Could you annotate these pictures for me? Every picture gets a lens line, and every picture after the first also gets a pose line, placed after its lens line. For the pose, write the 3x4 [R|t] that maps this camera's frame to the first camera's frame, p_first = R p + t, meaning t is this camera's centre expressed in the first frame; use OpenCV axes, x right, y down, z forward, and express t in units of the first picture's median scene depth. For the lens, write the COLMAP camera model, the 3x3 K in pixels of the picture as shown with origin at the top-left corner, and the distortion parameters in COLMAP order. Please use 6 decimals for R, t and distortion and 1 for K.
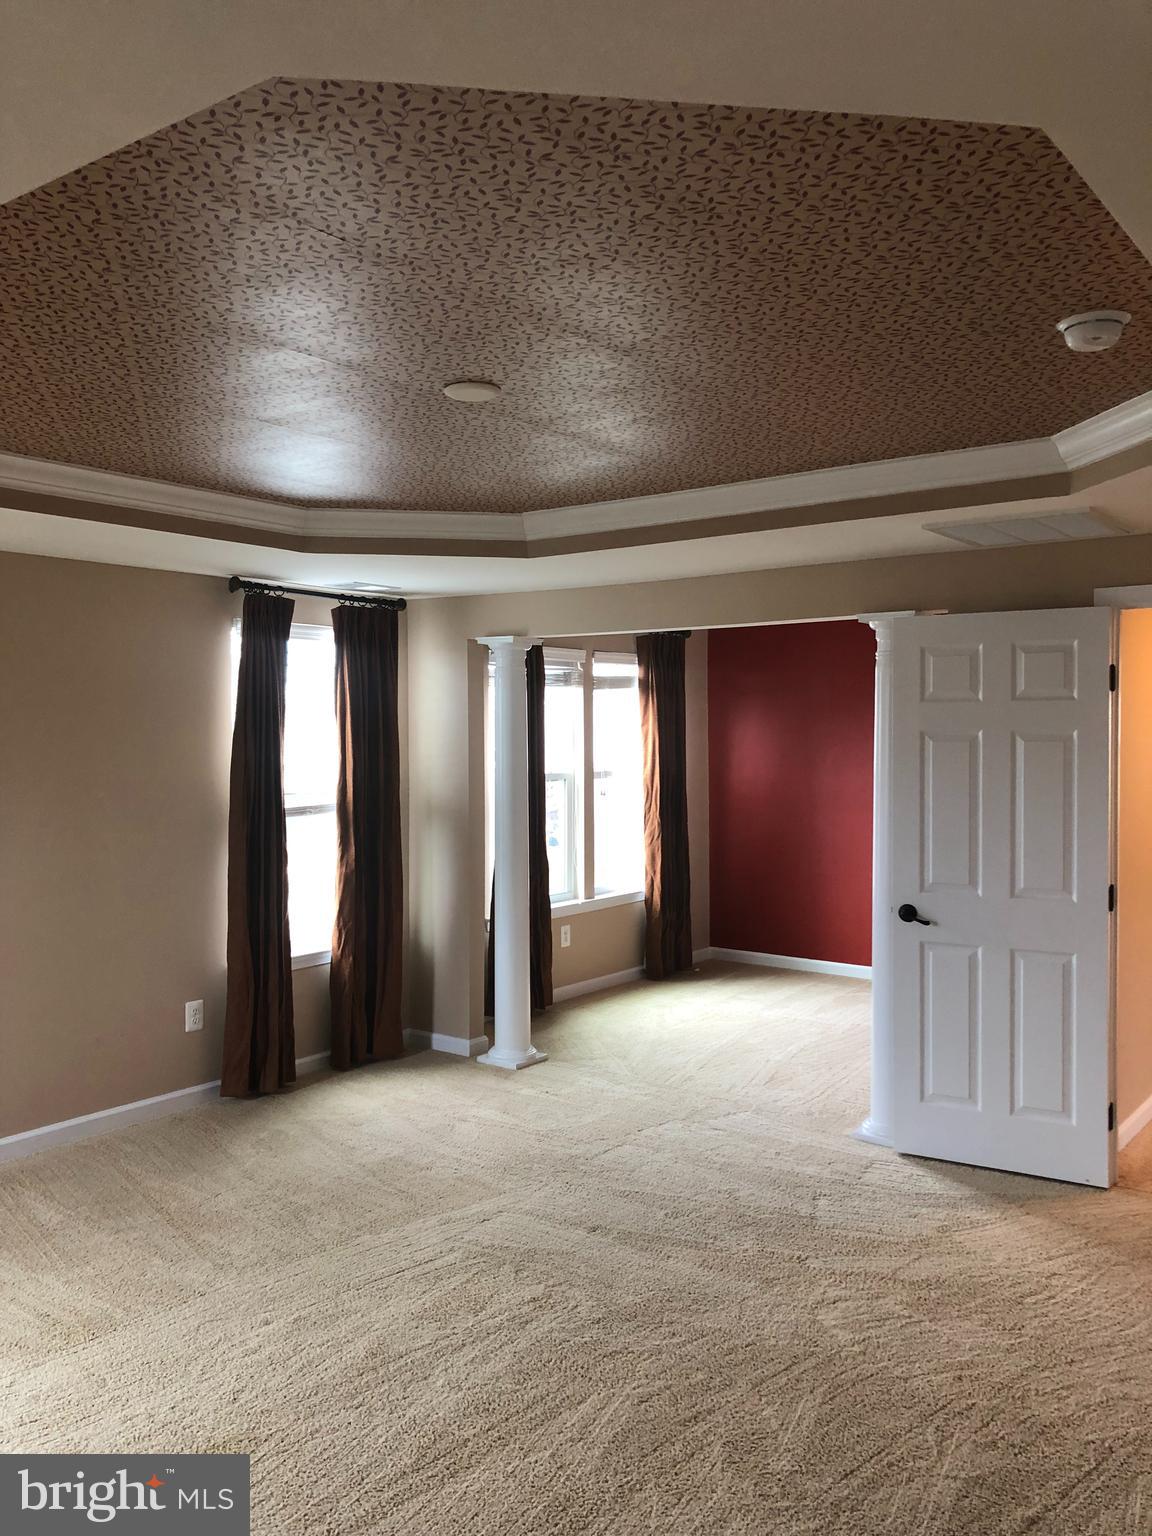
lens RADIAL K [[1262.9, 0, 580.0], [0, 1262.9, 772.0], [0, 0, 1]] dist [0.044742, -0.017778]
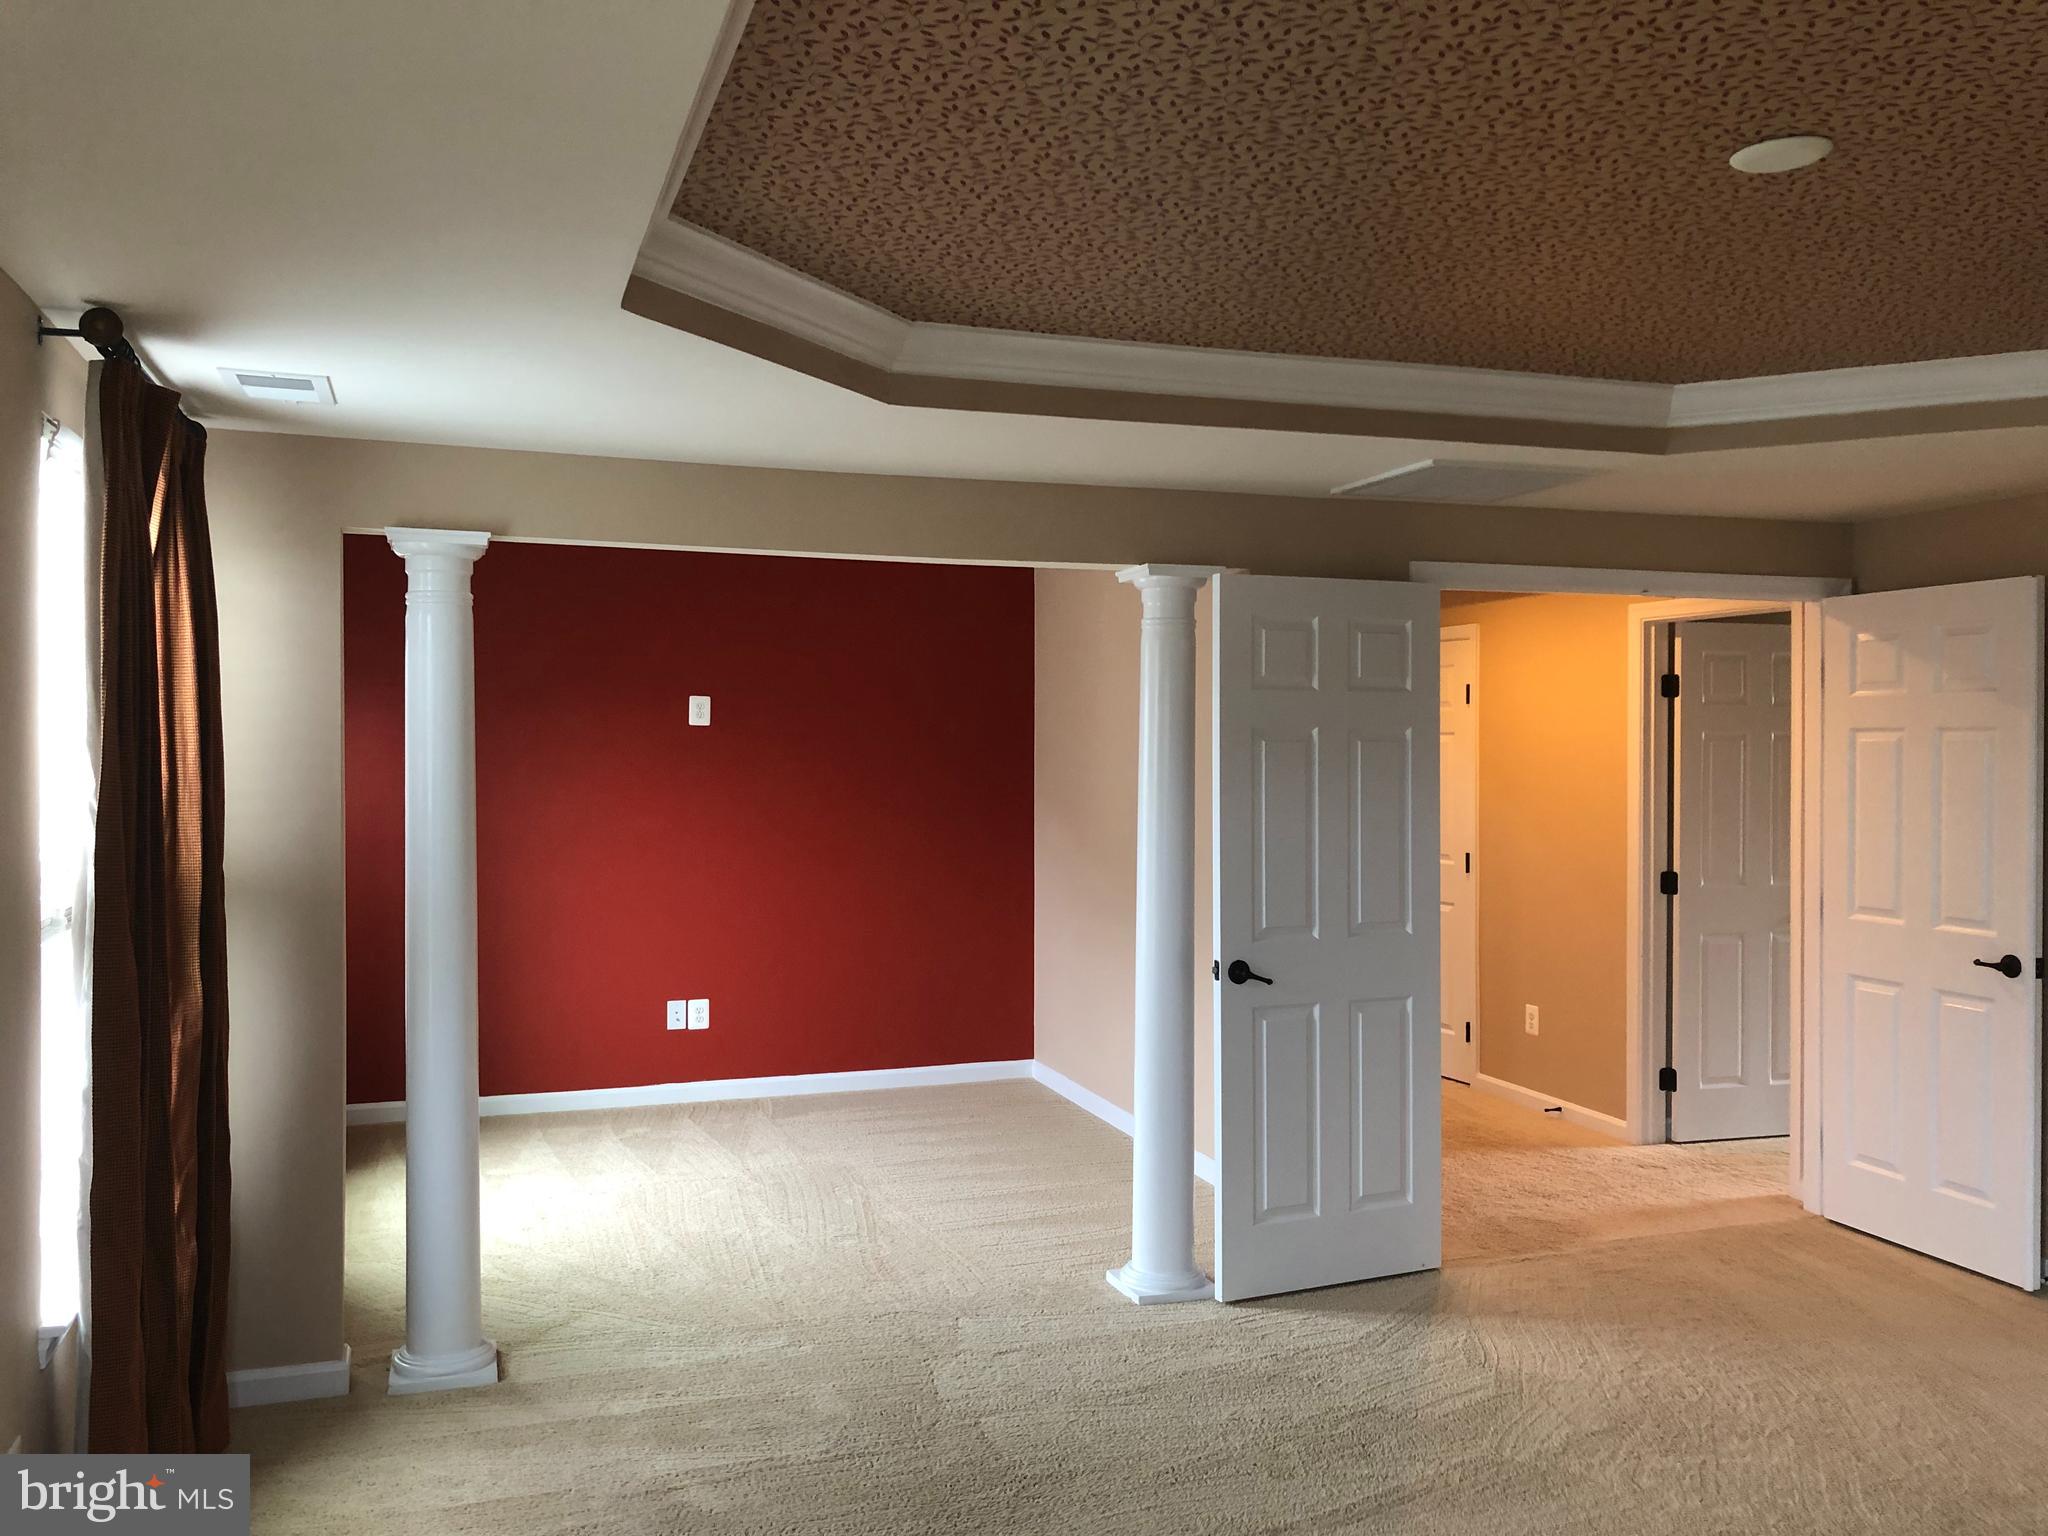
lens RADIAL K [[1683.9, 0, 1027.8], [0, 1683.9, 761.8], [0, 0, 1]] dist [0.044742, -0.017778]
pose [[0.558812, -0.001480, 0.829293, -0.641218], [0.019959, 0.999733, -0.011665, -0.002715], [-0.829054, 0.023070, 0.558692, 0.562000]]
